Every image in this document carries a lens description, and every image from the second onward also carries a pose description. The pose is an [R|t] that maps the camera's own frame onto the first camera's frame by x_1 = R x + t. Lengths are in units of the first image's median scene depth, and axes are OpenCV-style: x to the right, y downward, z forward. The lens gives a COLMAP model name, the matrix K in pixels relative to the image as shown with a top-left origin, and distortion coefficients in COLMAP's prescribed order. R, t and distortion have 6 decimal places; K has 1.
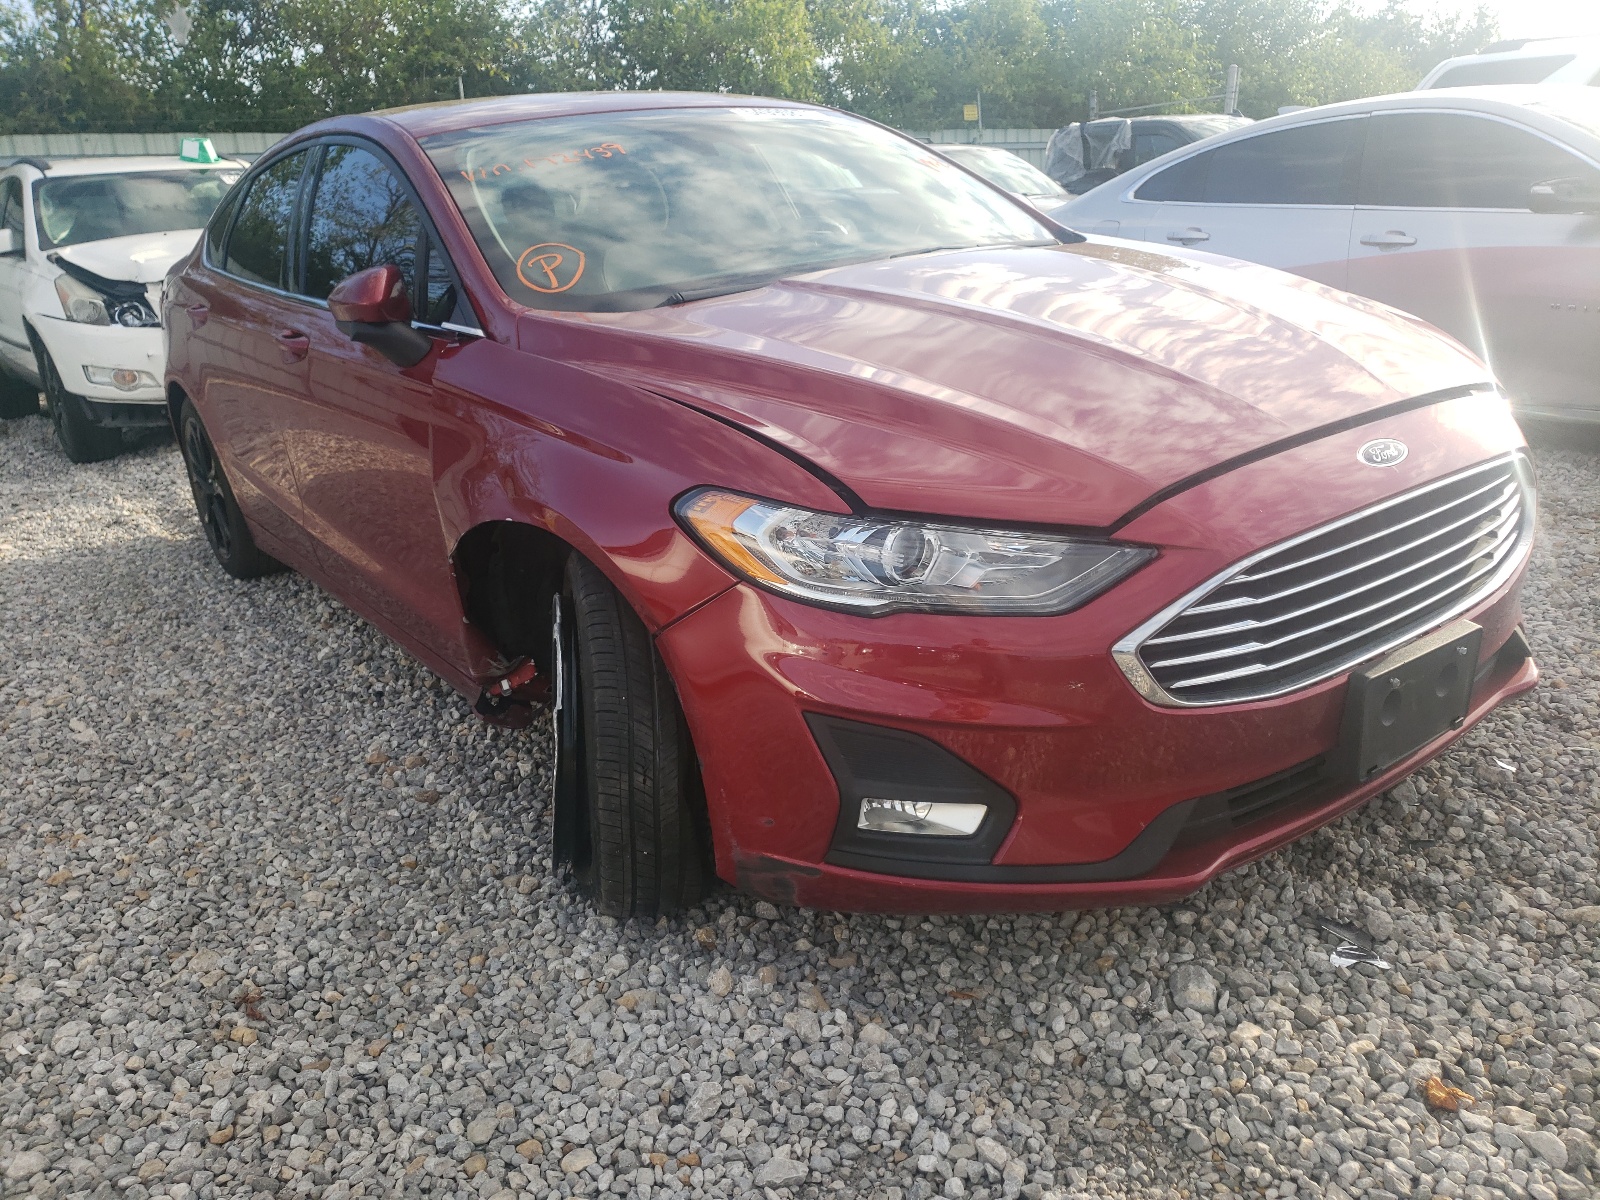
lens RADIAL K [[1207.2, 0, 800.4], [0, 1207.2, 582.6], [0, 0, 1]] dist [0.005439, 0.000363]
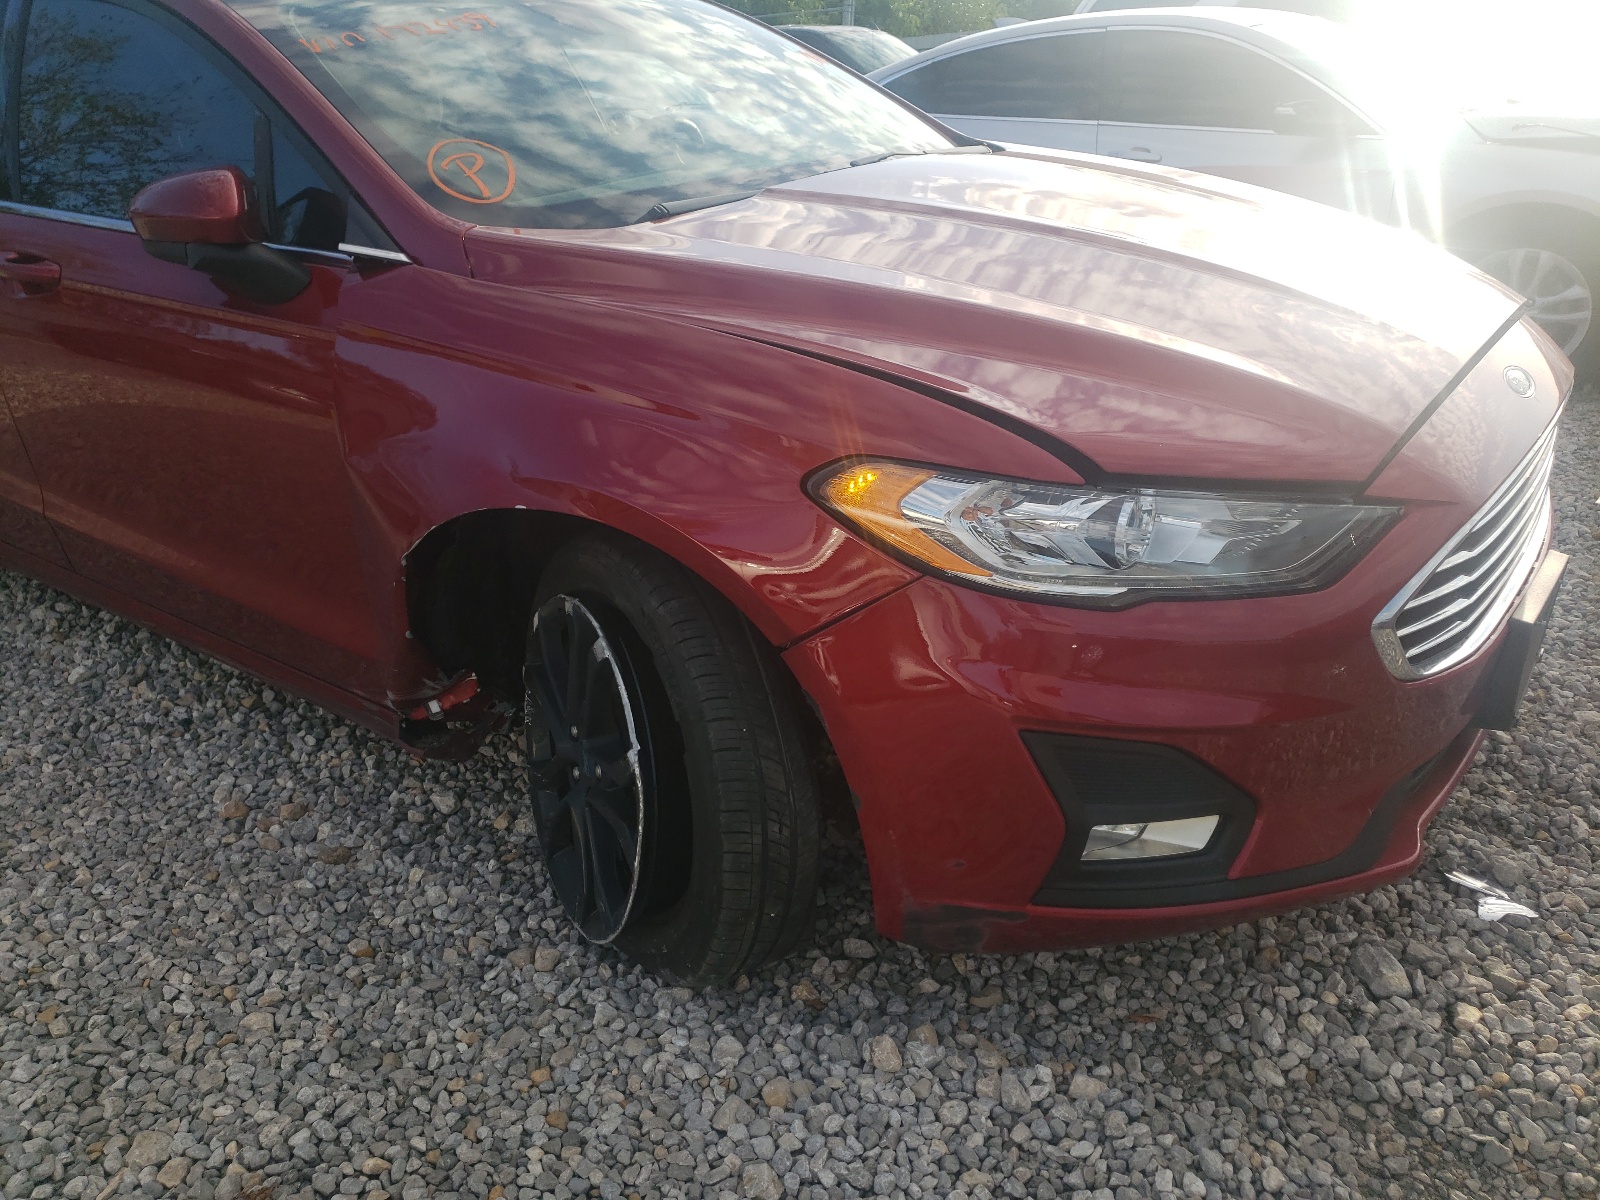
lens RADIAL K [[1225.4, 0, 800.0], [0, 1225.4, 600.0], [0, 0, 1]] dist [-0.024323, 0.062338]
pose [[0.957477, -0.083457, 0.276174, -0.300983], [0.062438, 0.994502, 0.084061, -0.049305], [-0.281671, -0.063243, 0.957424, 0.215309]]
